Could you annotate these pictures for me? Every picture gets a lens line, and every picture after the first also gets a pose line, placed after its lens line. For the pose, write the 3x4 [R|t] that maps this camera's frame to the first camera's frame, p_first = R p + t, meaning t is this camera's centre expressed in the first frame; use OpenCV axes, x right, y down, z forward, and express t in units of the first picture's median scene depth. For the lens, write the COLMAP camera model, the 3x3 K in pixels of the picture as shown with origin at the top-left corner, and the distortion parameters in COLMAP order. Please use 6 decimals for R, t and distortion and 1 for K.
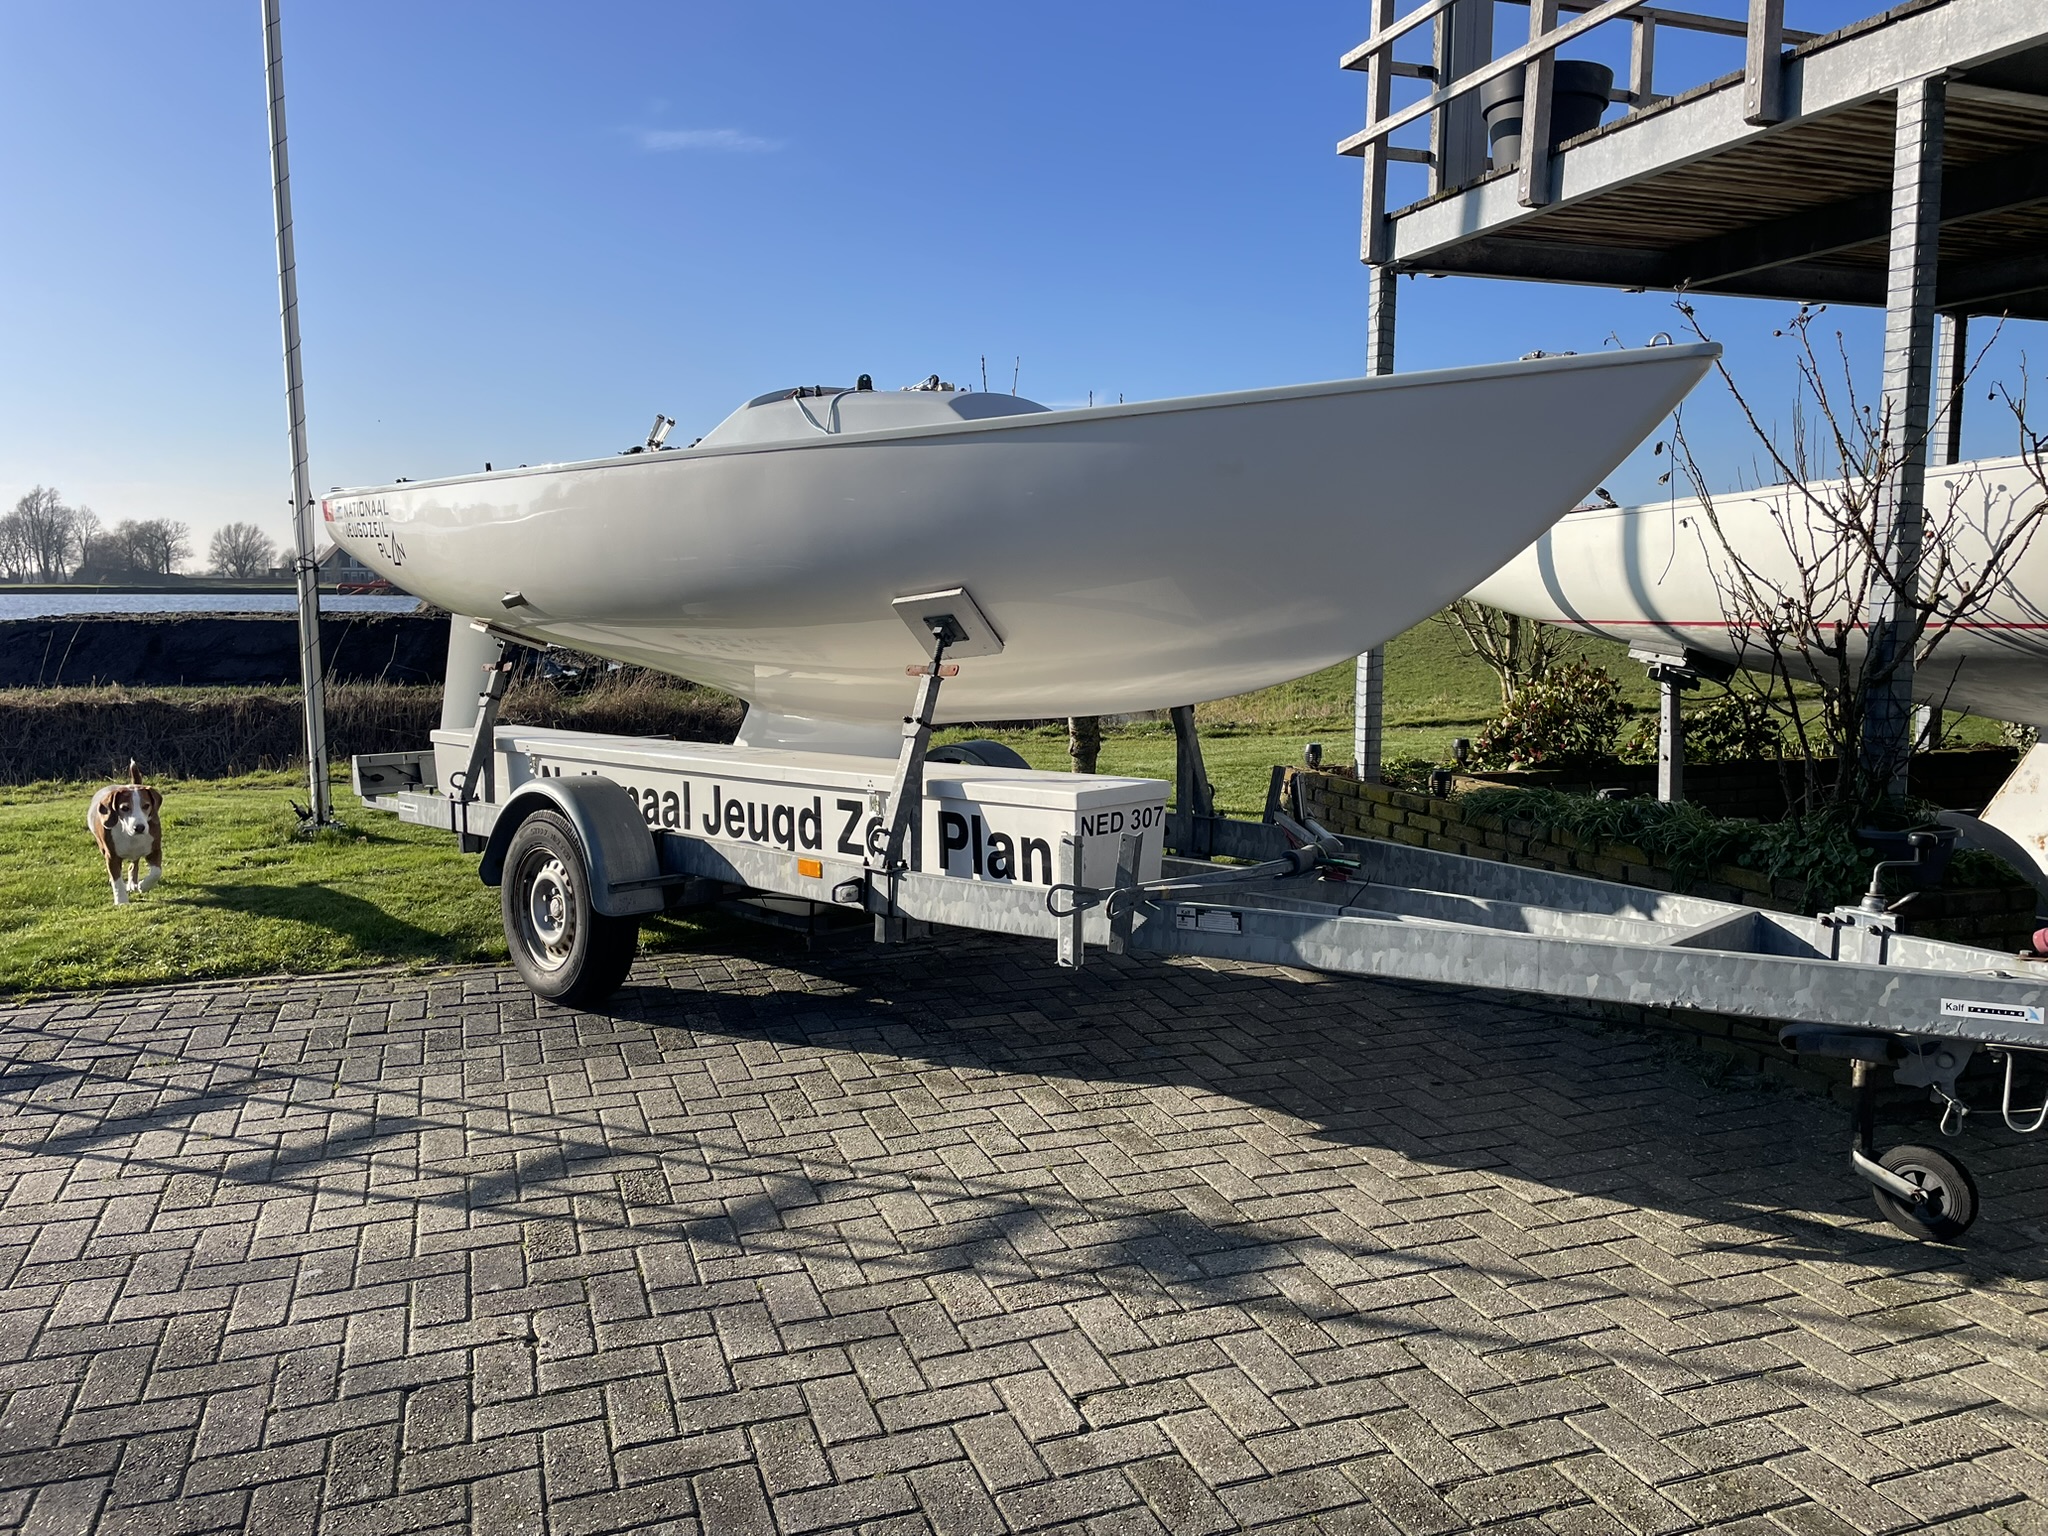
lens RADIAL K [[1529.2, 0, 1014.1], [0, 1529.2, 742.7], [0, 0, 1]] dist [0.092814, -0.112991]
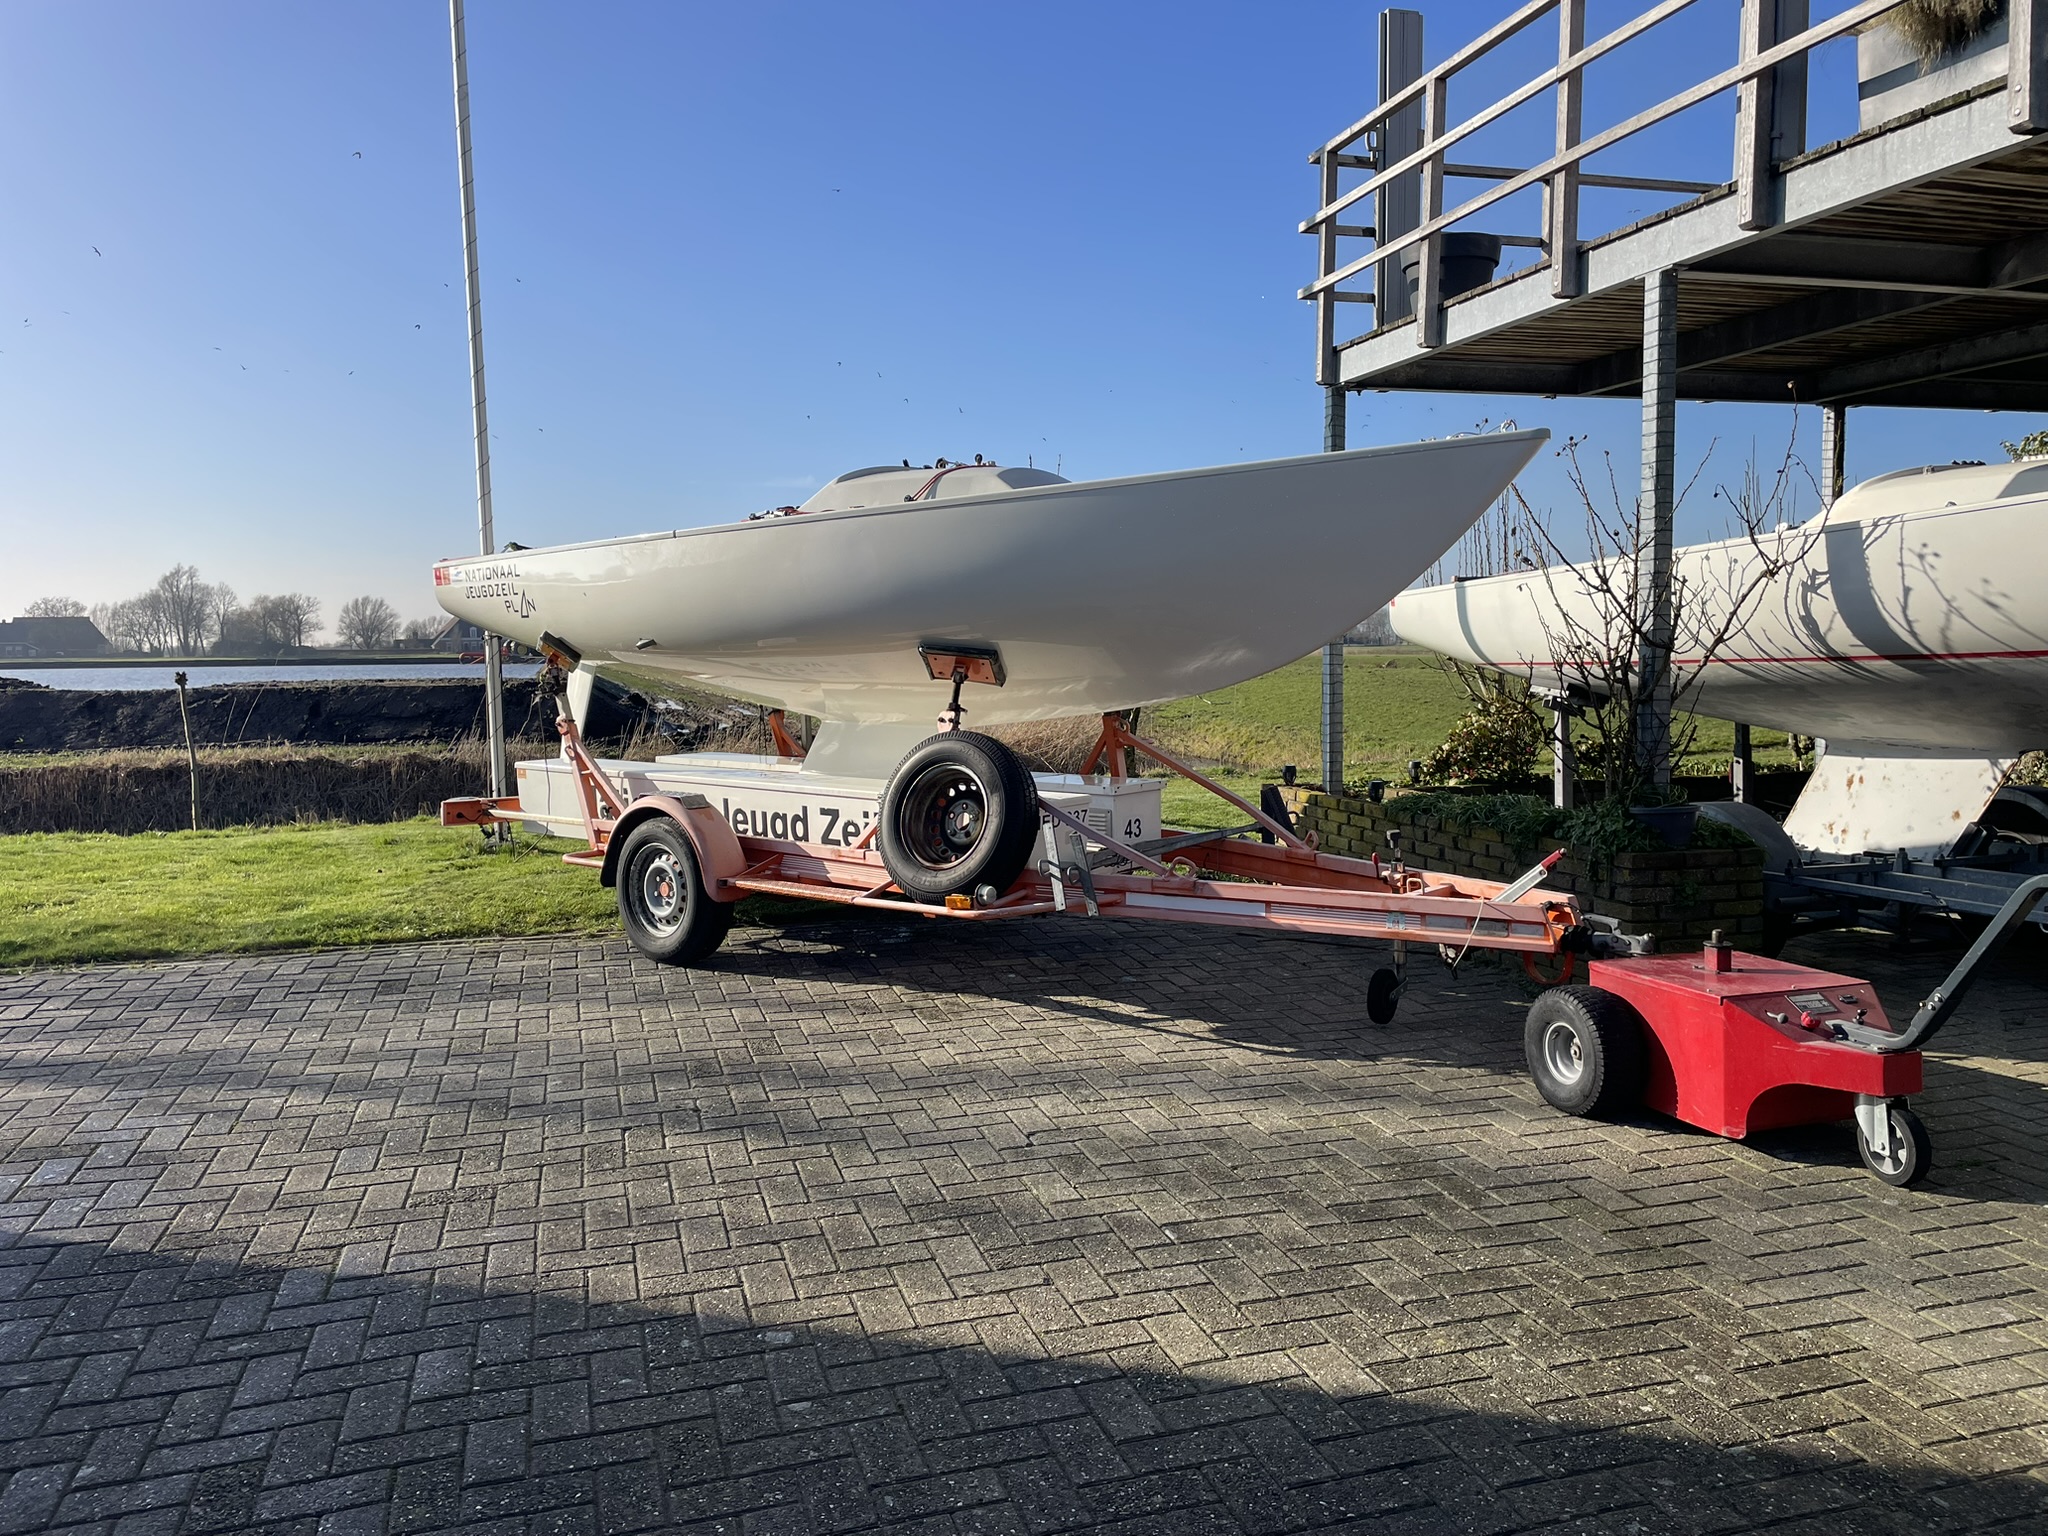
lens RADIAL K [[1526.9, 0, 1019.5], [0, 1526.9, 746.4], [0, 0, 1]] dist [0.097609, -0.115601]
pose [[0.998075, -0.009637, -0.061261, 0.080735], [0.007380, 0.999290, -0.036953, 0.045027], [0.061574, 0.036429, 0.997438, -0.379581]]
